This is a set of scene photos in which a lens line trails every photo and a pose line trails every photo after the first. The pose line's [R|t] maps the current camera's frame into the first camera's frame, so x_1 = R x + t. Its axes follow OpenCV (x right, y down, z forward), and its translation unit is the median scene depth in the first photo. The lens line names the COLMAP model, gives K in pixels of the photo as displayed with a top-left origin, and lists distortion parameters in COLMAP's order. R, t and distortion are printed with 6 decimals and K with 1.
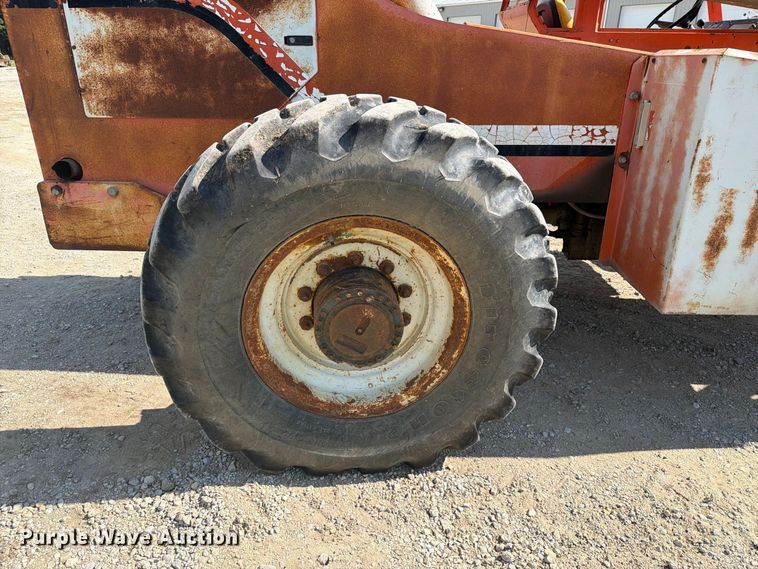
lens RADIAL K [[534.7, 0, 376.1], [0, 534.7, 286.1], [0, 0, 1]] dist [0.037453, -0.057462]
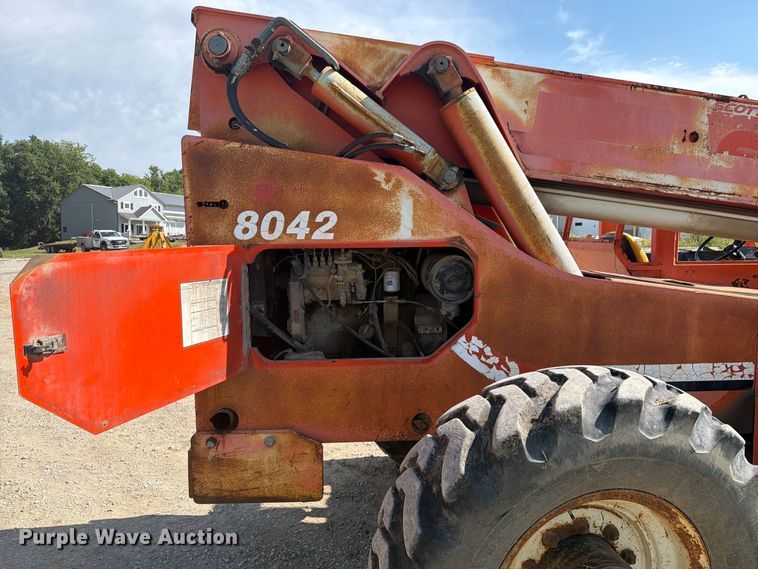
lens RADIAL K [[525.8, 0, 381.0], [0, 525.8, 288.1], [0, 0, 1]] dist [0.086971, -0.112327]
pose [[0.997806, -0.024664, 0.061433, -0.379220], [0.042344, 0.951120, -0.305903, -0.152128], [-0.050886, 0.307834, 0.950078, -0.025951]]
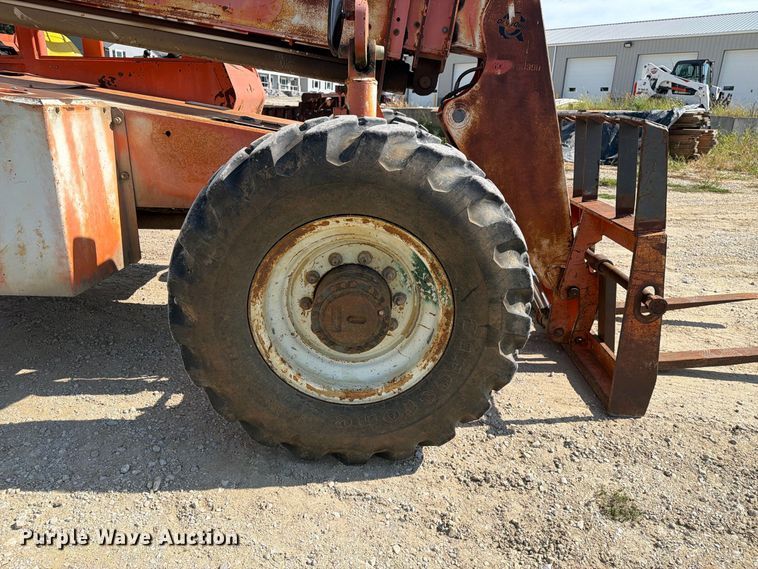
lens RADIAL K [[525.8, 0, 381.0], [0, 525.8, 288.1], [0, 0, 1]] dist [0.086971, -0.112327]
pose [[0.999622, 0.009183, 0.025901, 1.538182], [-0.007336, 0.997485, -0.070500, 0.104907], [-0.026483, 0.070283, 0.997175, -0.130516]]
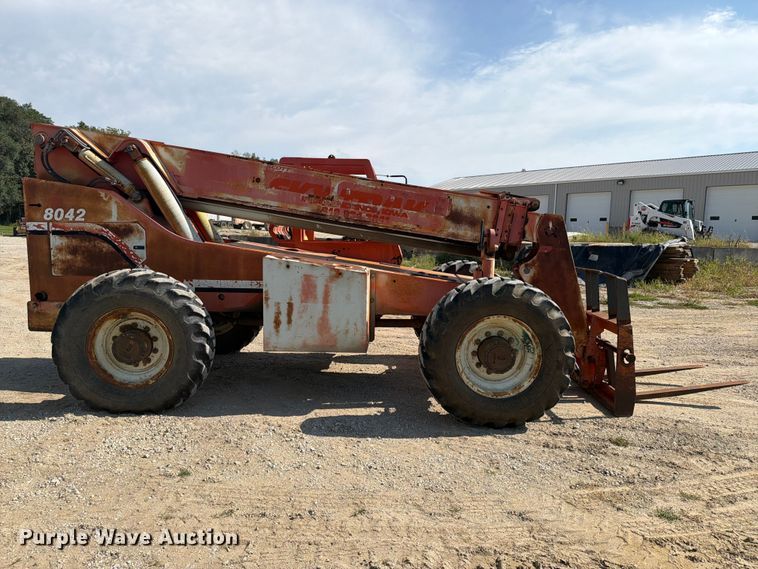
lens RADIAL K [[521.5, 0, 381.7], [0, 521.5, 285.5], [0, 0, 1]] dist [0.082605, -0.139465]
pose [[0.999940, 0.010977, 0.000624, 1.024160], [-0.010318, 0.956477, -0.291626, 0.442650], [-0.003798, 0.291602, 0.956532, -1.372909]]
